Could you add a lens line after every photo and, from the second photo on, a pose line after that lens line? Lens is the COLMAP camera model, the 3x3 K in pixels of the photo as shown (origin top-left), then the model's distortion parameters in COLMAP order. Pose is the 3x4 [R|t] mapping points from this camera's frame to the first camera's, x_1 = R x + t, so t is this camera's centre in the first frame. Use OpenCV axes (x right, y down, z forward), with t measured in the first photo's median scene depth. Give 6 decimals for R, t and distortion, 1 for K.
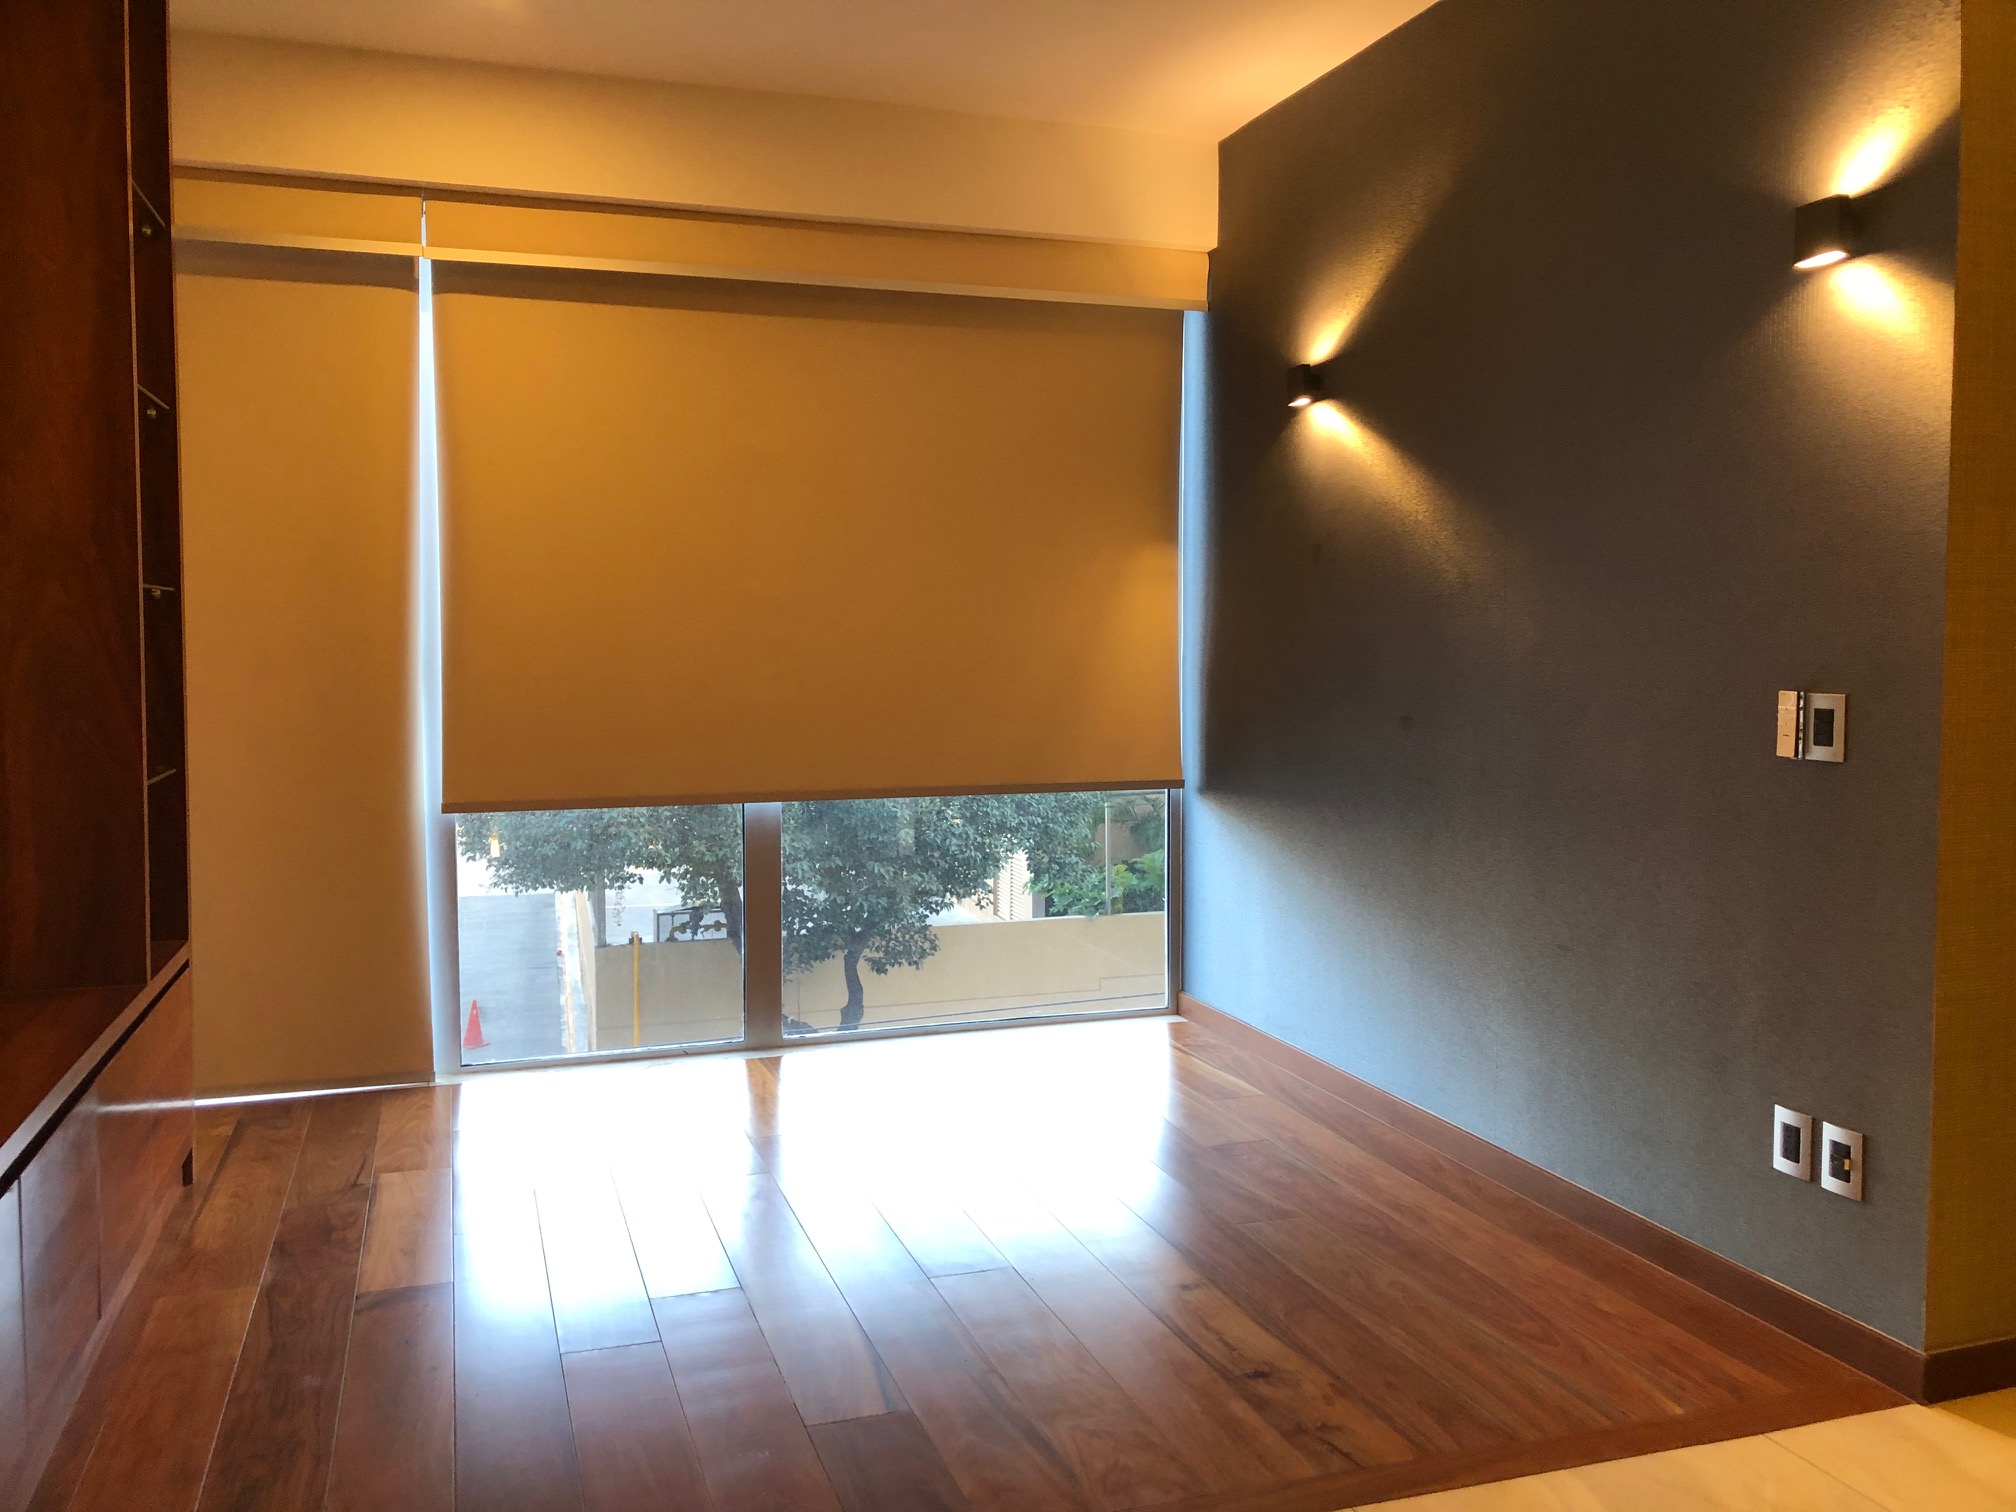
lens RADIAL K [[1681.2, 0, 1008.0], [0, 1681.2, 756.0], [0, 0, 1]] dist [-0.006224, -0.008500]
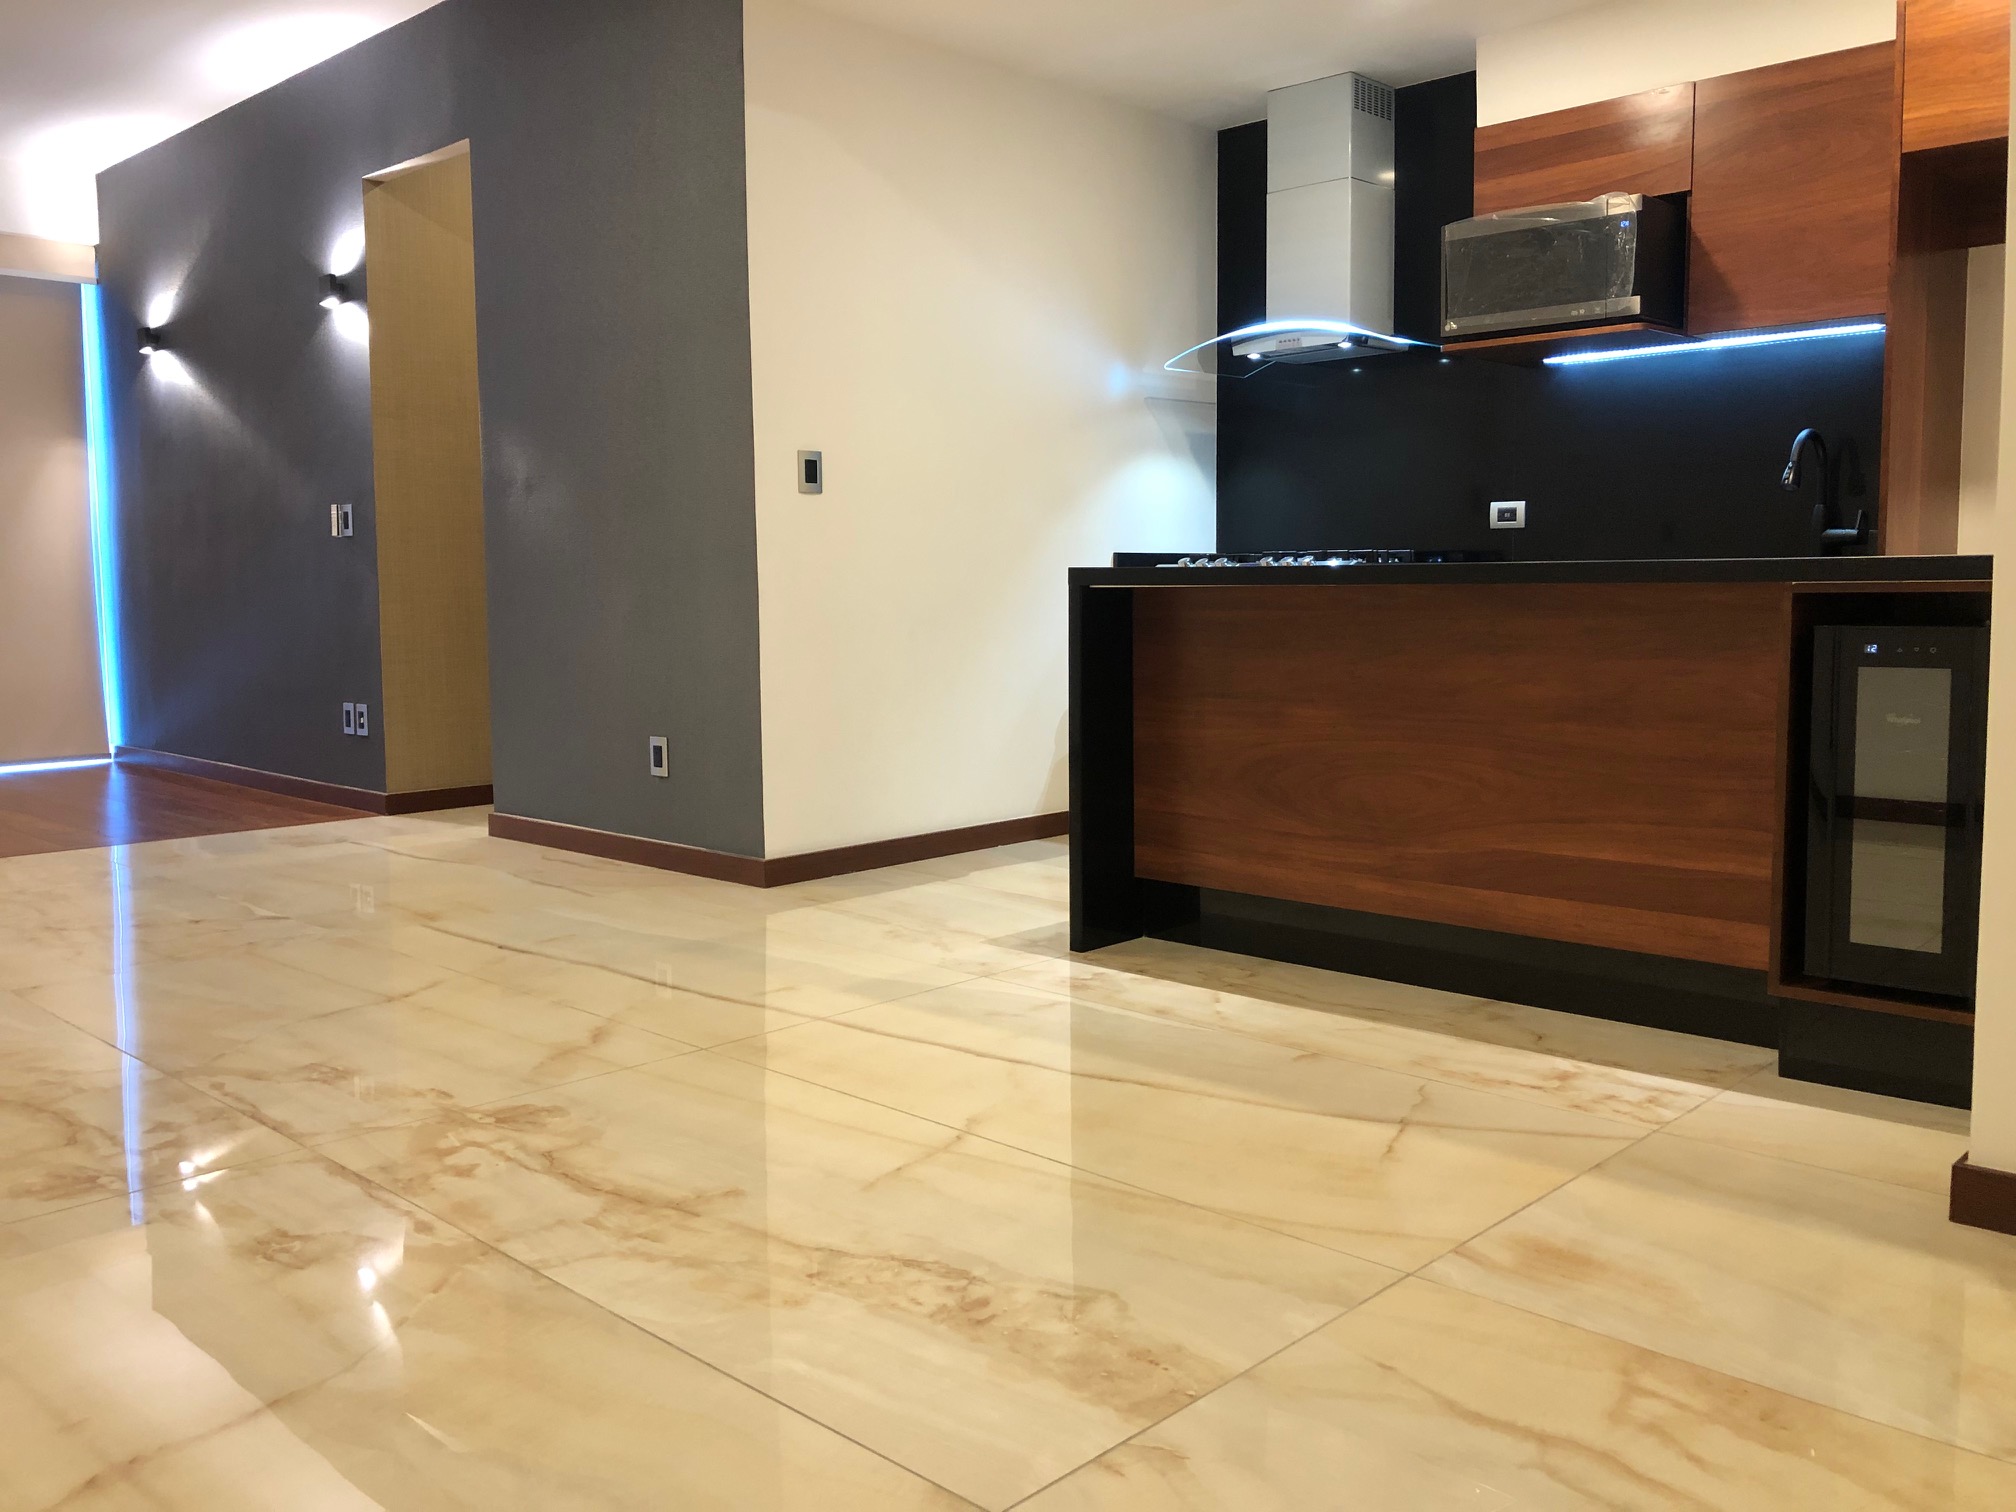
lens RADIAL K [[1681.2, 0, 1008.0], [0, 1681.2, 756.0], [0, 0, 1]] dist [-0.006224, -0.008500]
pose [[0.884206, -0.052121, 0.464181, 0.139442], [0.036777, 0.998438, 0.042055, 0.141967], [-0.465648, -0.020114, 0.884741, -0.824379]]
